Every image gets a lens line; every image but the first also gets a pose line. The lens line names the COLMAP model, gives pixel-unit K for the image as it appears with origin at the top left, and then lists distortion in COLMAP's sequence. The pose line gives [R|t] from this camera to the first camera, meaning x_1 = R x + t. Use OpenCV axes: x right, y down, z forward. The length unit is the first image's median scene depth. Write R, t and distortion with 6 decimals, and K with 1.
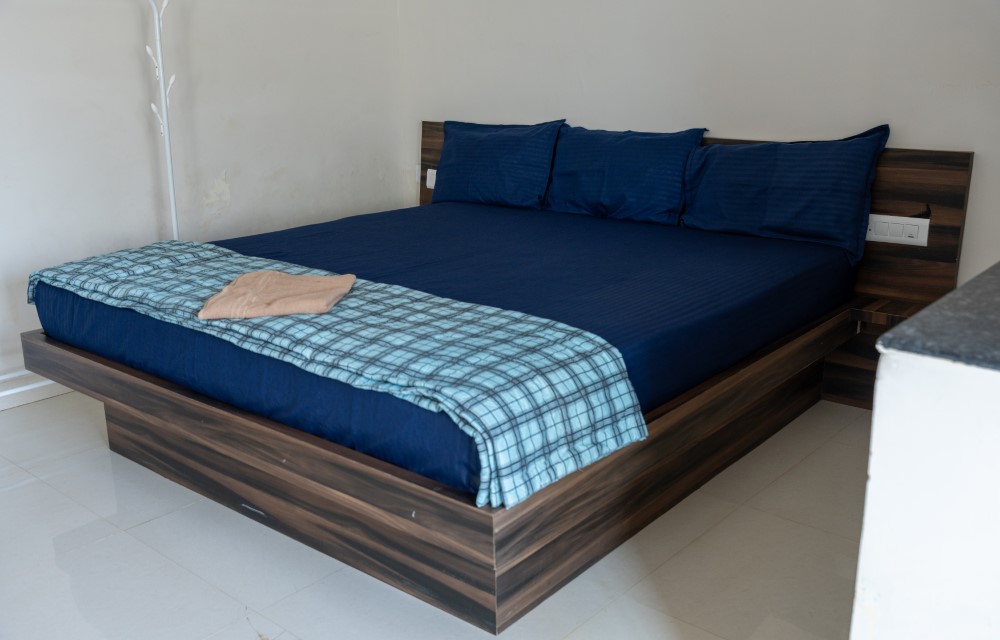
lens RADIAL K [[957.7, 0, 500.0], [0, 957.7, 320.0], [0, 0, 1]] dist [0.008523, 0.008372]
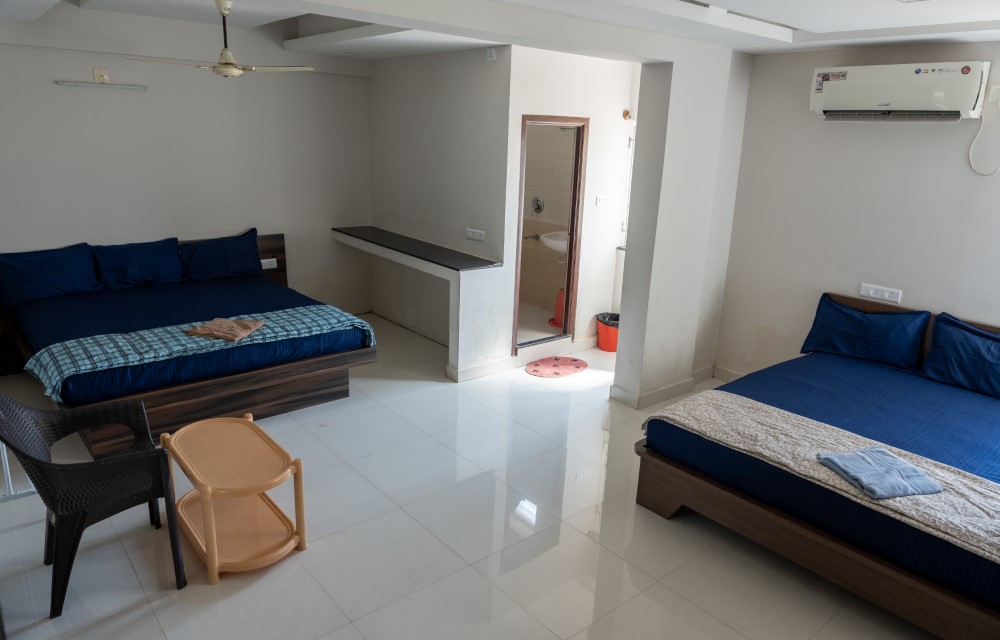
lens RADIAL K [[661.4, 0, 500.0], [0, 661.4, 320.0], [0, 0, 1]] dist [-0.005142, -0.006869]
pose [[0.156100, -0.255771, 0.954051, -1.765472], [0.234063, 0.947960, 0.215840, -0.254944], [-0.959608, 0.189616, 0.207843, -0.024953]]
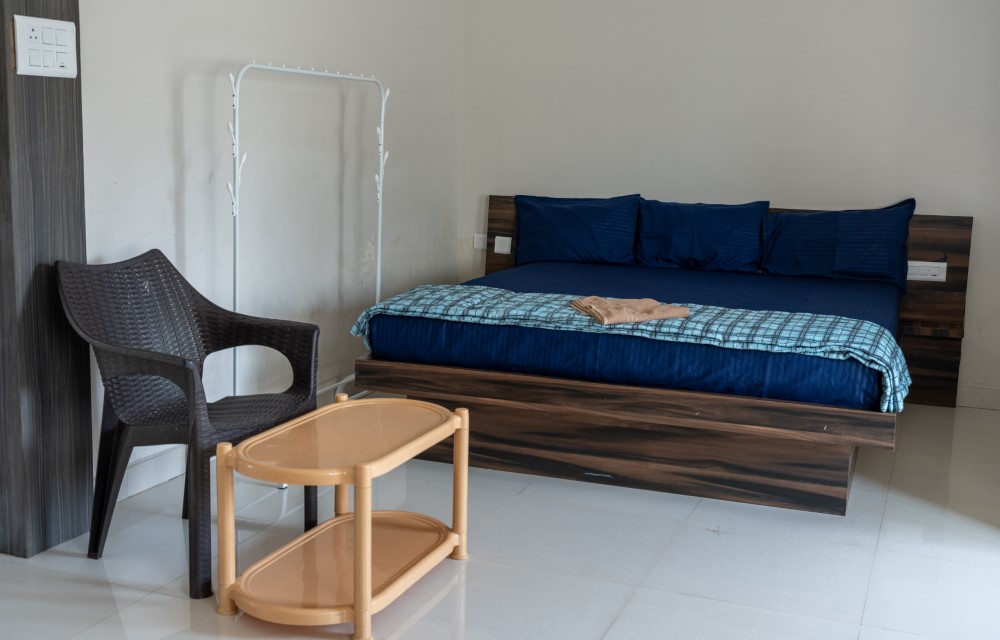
lens RADIAL K [[1141.8, 0, 500.0], [0, 1141.8, 320.0], [0, 0, 1]] dist [0.003167, -0.021303]
pose [[0.943316, -0.022857, 0.331108, -0.973367], [0.059384, 0.993151, -0.100623, 0.146103], [-0.326540, 0.114582, 0.938213, -0.496361]]
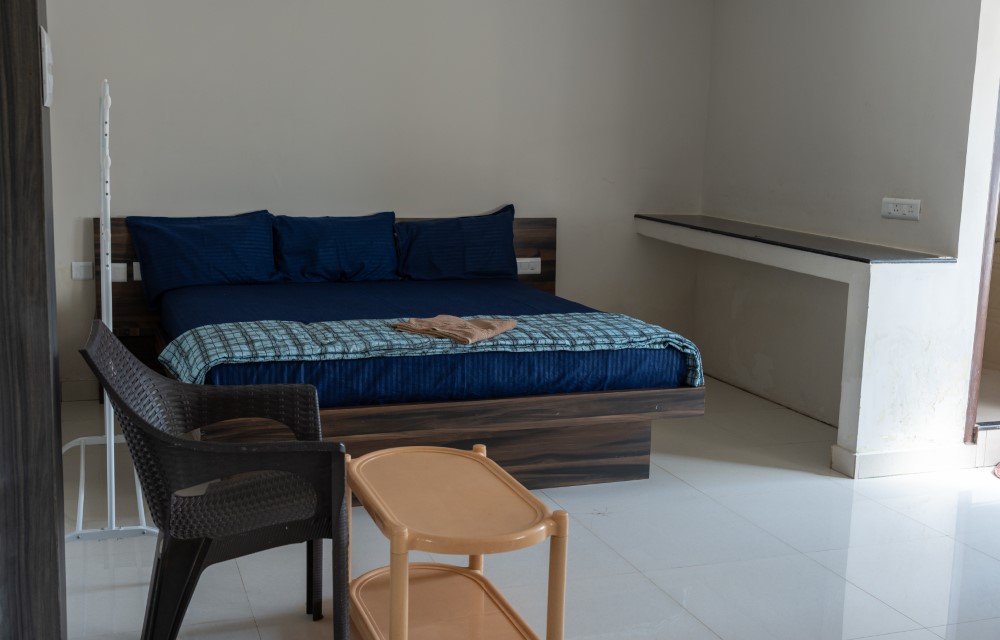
lens RADIAL K [[1114.0, 0, 500.0], [0, 1114.0, 320.0], [0, 0, 1]] dist [0.004021, -0.005488]
pose [[0.491636, -0.117343, 0.862858, -1.685649], [0.210335, 0.977542, 0.013095, -0.047428], [-0.845017, 0.175051, 0.505276, 0.094834]]
